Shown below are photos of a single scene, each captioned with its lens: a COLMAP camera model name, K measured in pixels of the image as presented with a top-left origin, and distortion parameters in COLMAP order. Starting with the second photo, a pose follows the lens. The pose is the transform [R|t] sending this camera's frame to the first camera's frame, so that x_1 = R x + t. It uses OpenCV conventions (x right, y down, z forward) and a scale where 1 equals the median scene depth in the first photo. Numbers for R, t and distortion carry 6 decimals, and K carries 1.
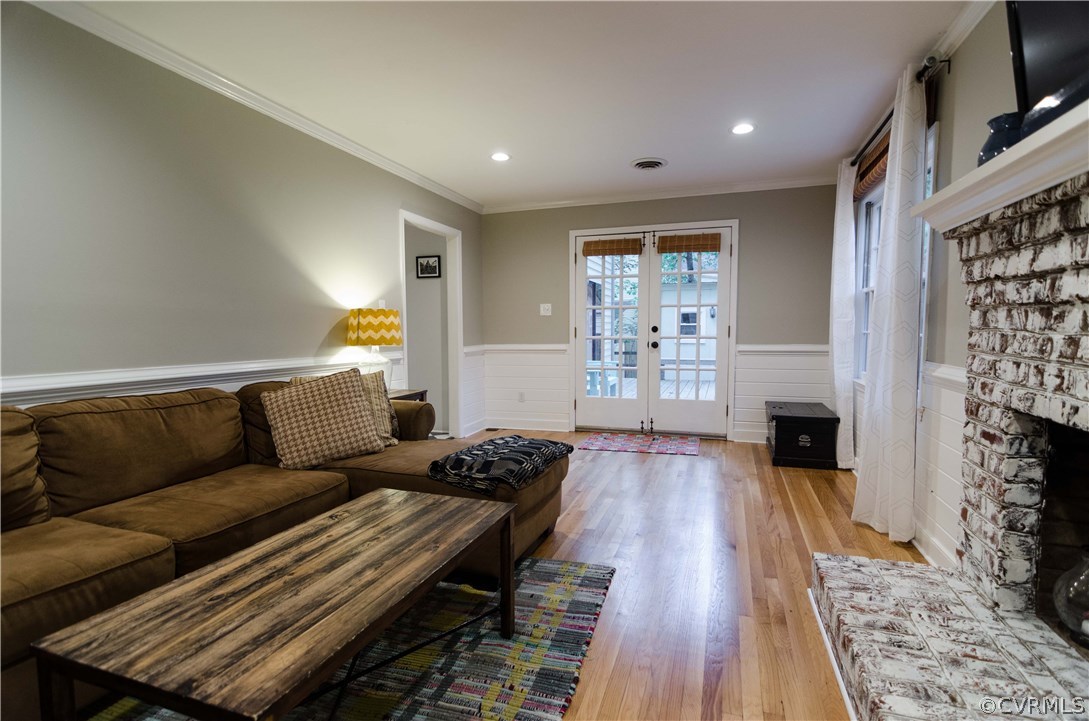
lens RADIAL K [[530.8, 0, 559.8], [0, 530.8, 363.4], [0, 0, 1]] dist [-0.001085, 0.000544]
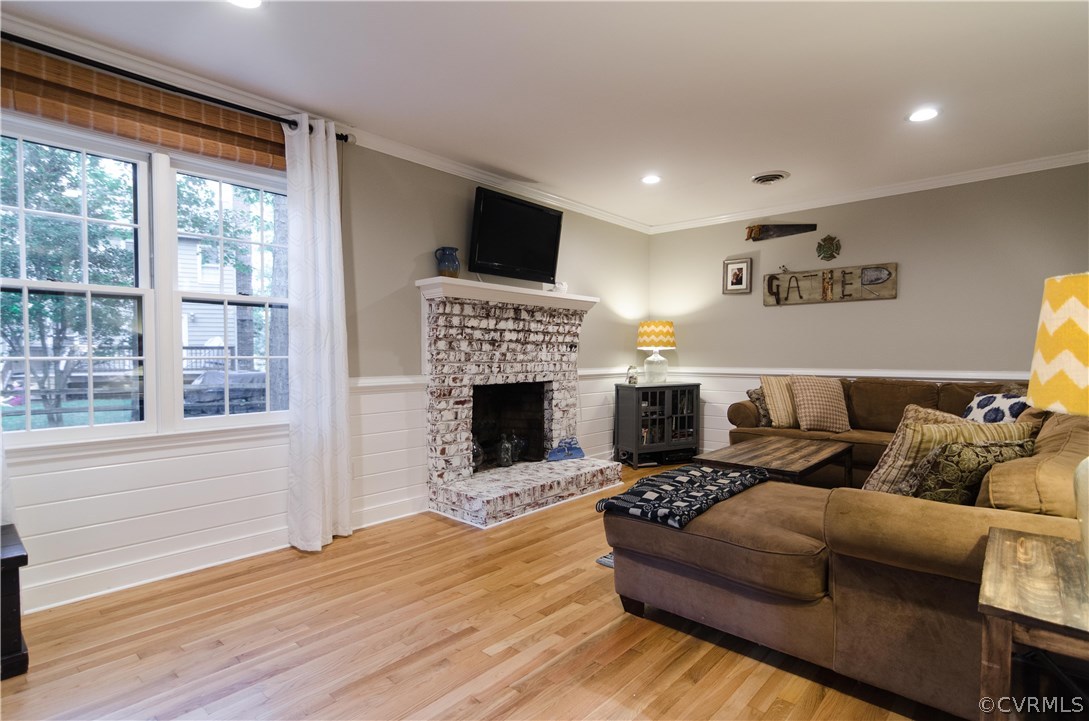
lens RADIAL K [[530.8, 0, 559.8], [0, 530.8, 363.4], [0, 0, 1]] dist [-0.001085, 0.000544]
pose [[-0.917613, -0.006406, 0.397422, -0.402580], [0.029559, 0.996002, 0.084304, -0.194936], [-0.396373, 0.089106, -0.913755, 3.002611]]
